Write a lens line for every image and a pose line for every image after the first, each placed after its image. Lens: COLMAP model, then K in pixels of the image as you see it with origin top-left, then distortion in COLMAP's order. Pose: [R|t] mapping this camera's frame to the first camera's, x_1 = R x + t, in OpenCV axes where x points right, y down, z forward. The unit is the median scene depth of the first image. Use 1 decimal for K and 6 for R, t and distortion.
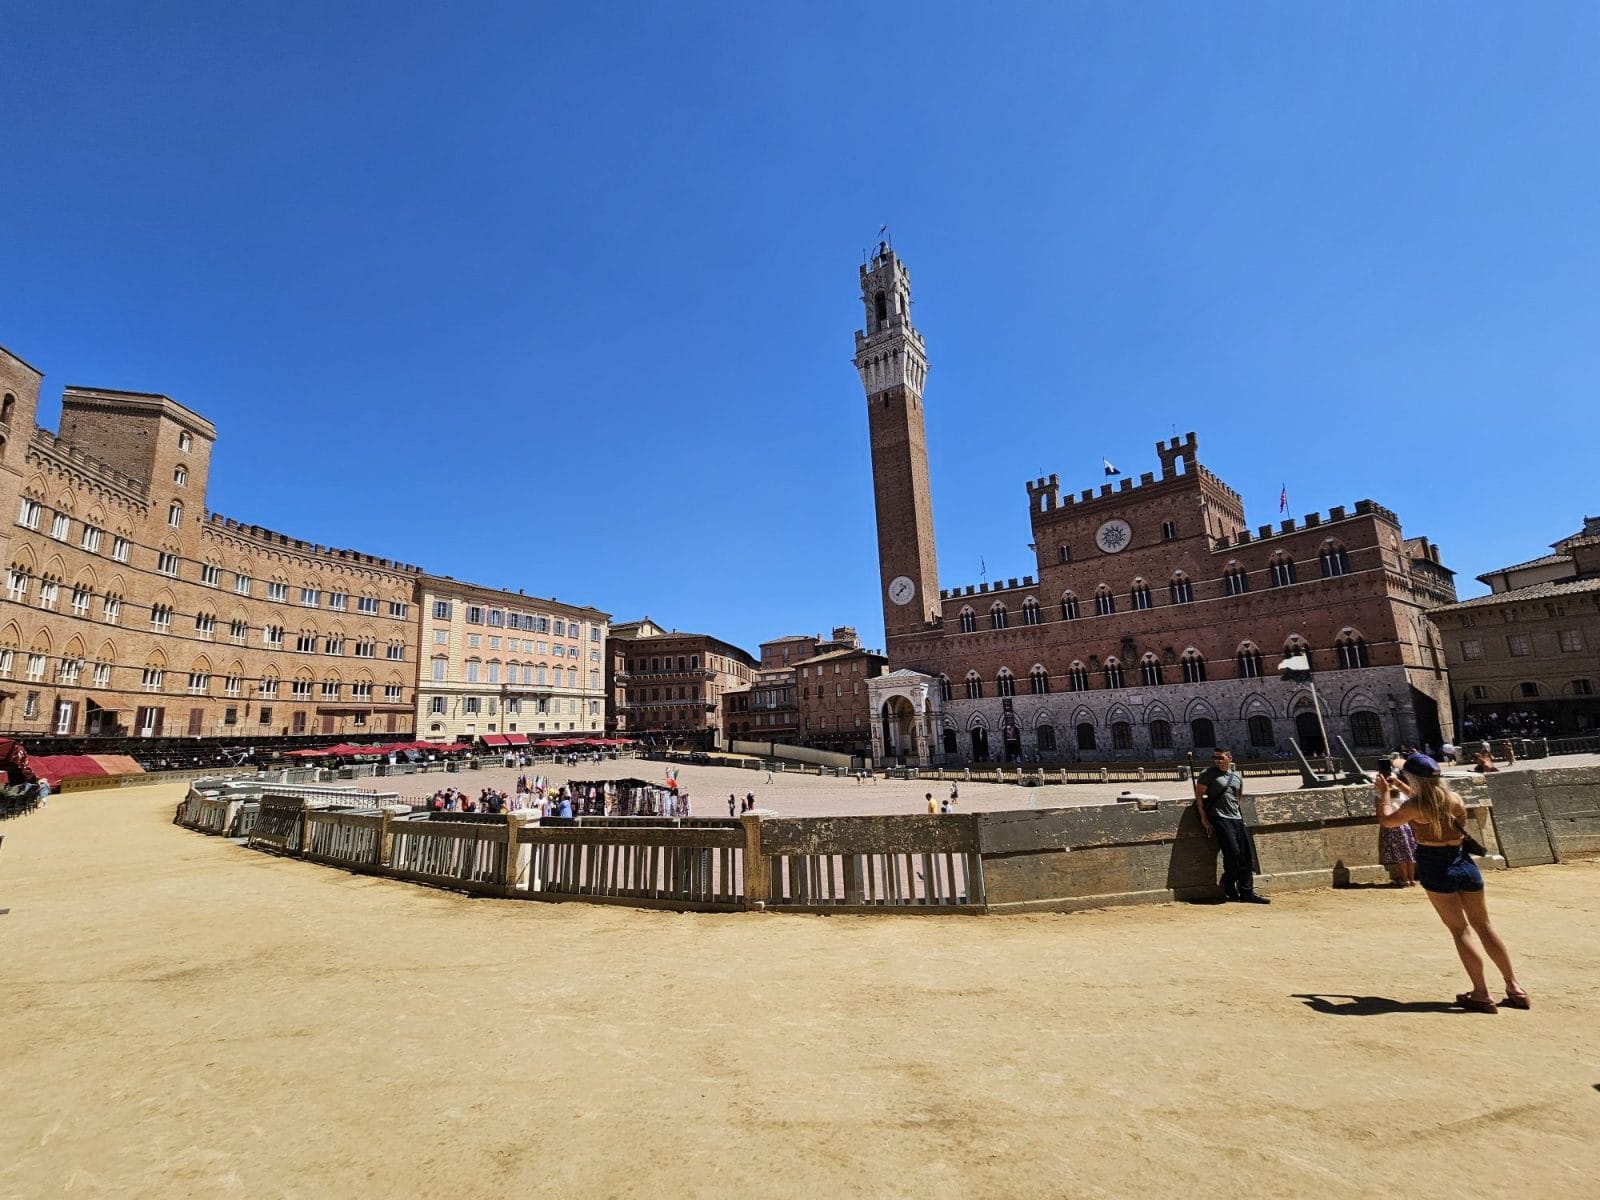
lens RADIAL K [[655.8, 0, 807.6], [0, 655.8, 612.3], [0, 0, 1]] dist [0.000173, -0.000324]
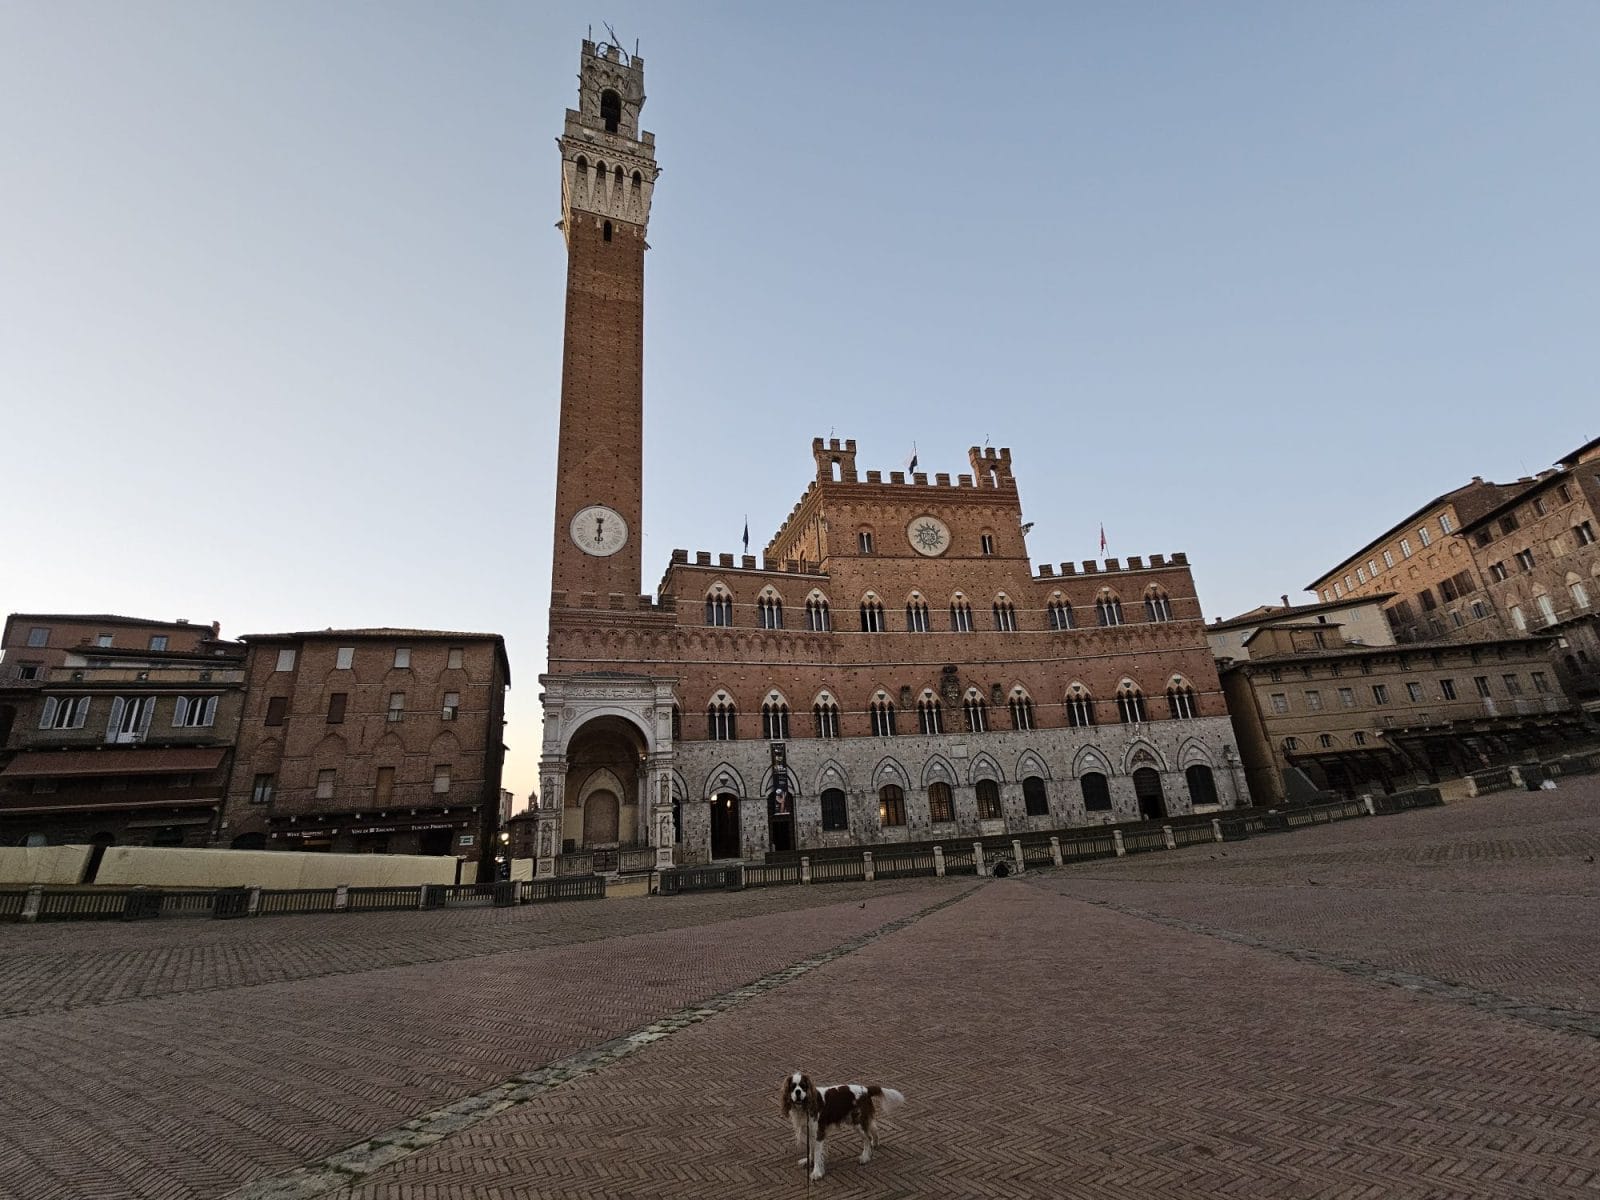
lens RADIAL K [[655.8, 0, 807.6], [0, 655.8, 612.3], [0, 0, 1]] dist [0.000173, -0.000324]
pose [[0.582607, 0.260756, 0.769790, -0.181313], [-0.105894, 0.963417, -0.246200, 0.173034], [-0.805826, 0.061922, 0.588906, 0.668282]]
